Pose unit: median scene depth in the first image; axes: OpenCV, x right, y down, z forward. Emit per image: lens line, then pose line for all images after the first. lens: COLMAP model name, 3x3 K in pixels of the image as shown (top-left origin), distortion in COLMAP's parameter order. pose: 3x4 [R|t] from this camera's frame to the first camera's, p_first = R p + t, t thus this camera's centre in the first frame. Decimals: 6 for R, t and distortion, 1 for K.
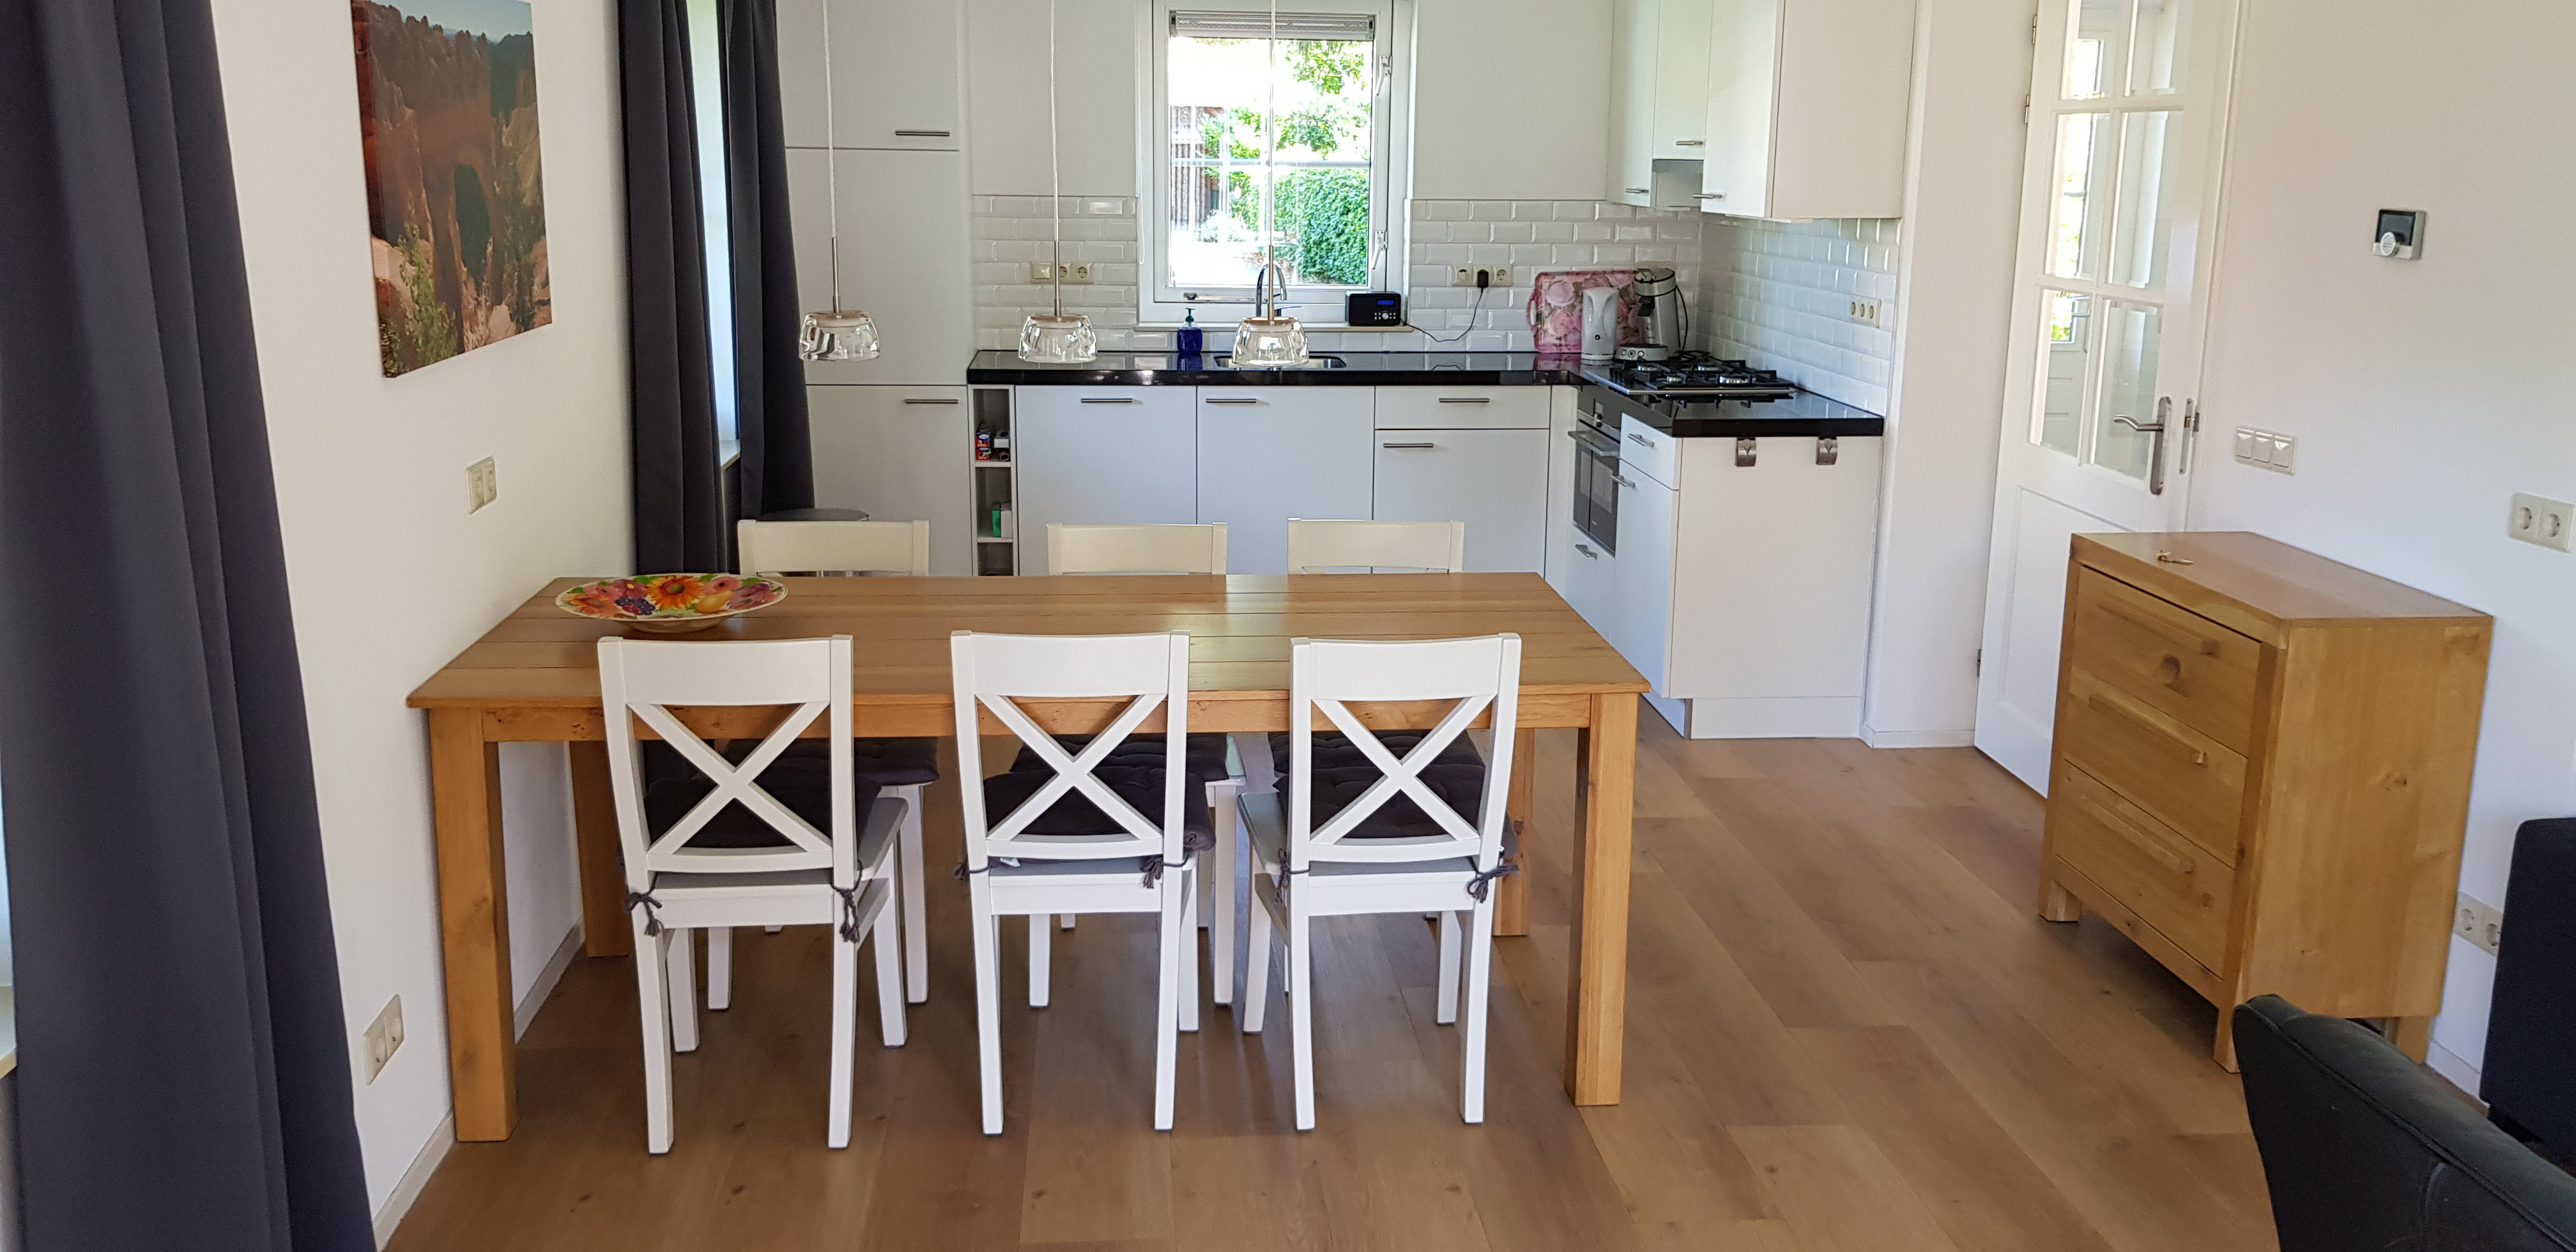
lens RADIAL K [[2020.1, 0, 1288.0], [0, 2020.1, 626.0], [0, 0, 1]] dist [-0.002140, -0.043159]
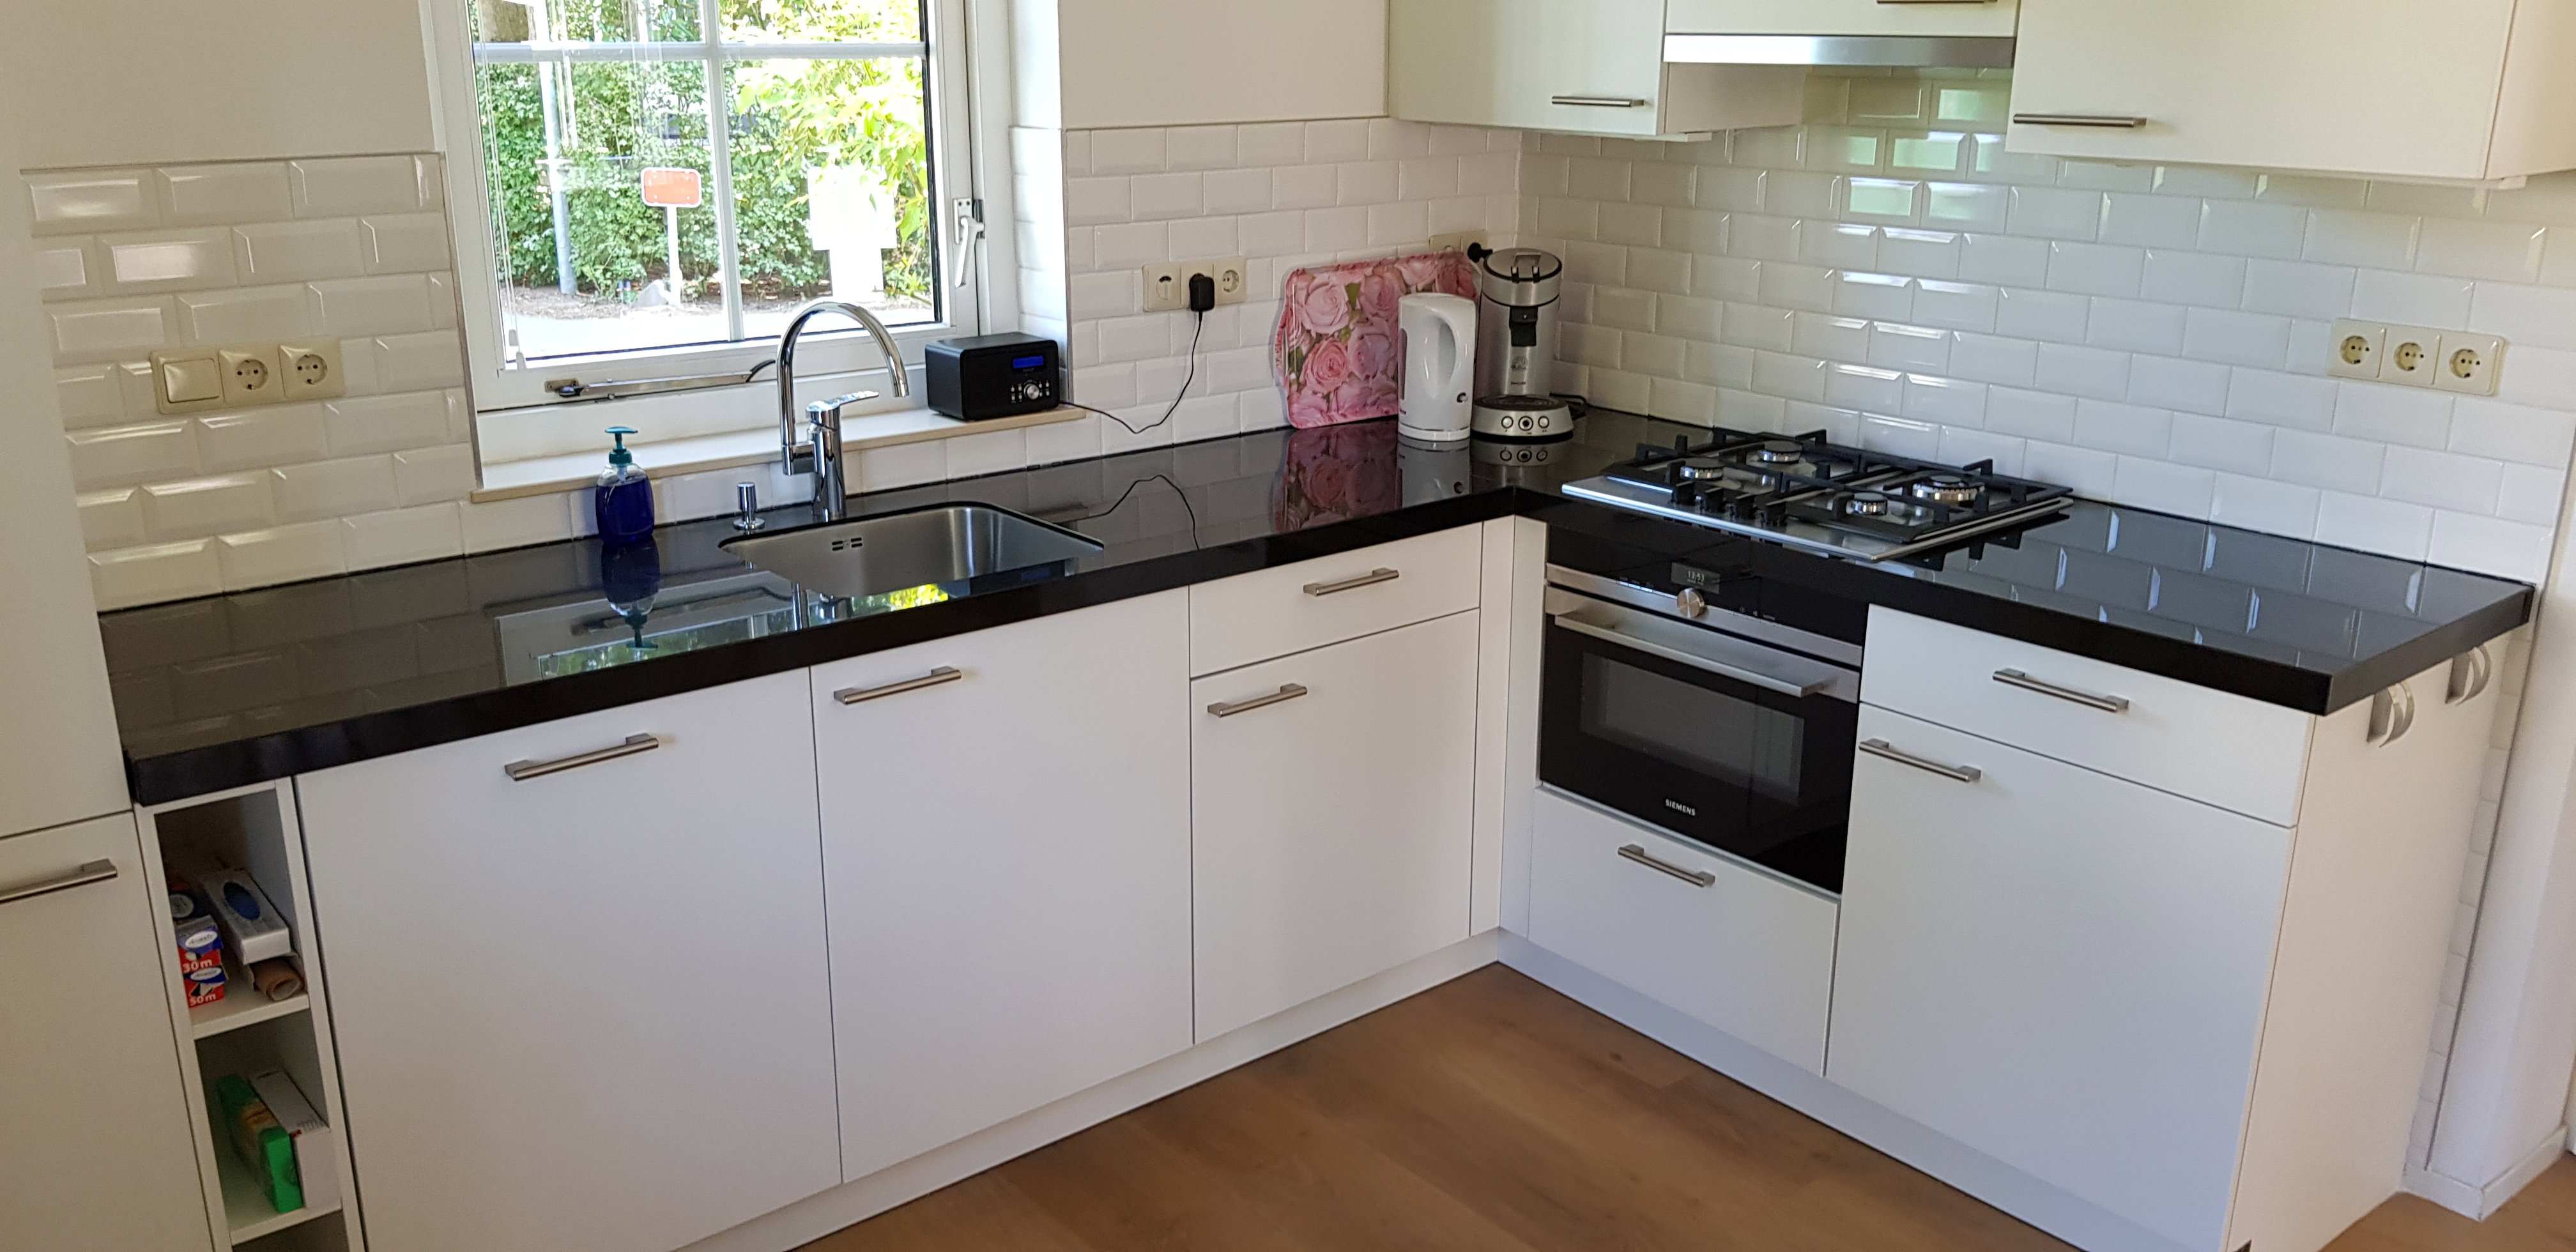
lens RADIAL K [[2020.1, 0, 1288.0], [0, 2020.1, 626.0], [0, 0, 1]] dist [-0.002140, -0.043159]
pose [[0.826275, -0.166027, 0.538243, -0.158394], [0.134073, 0.986079, 0.098348, -0.139078], [-0.547078, -0.009099, 0.837032, 0.590774]]
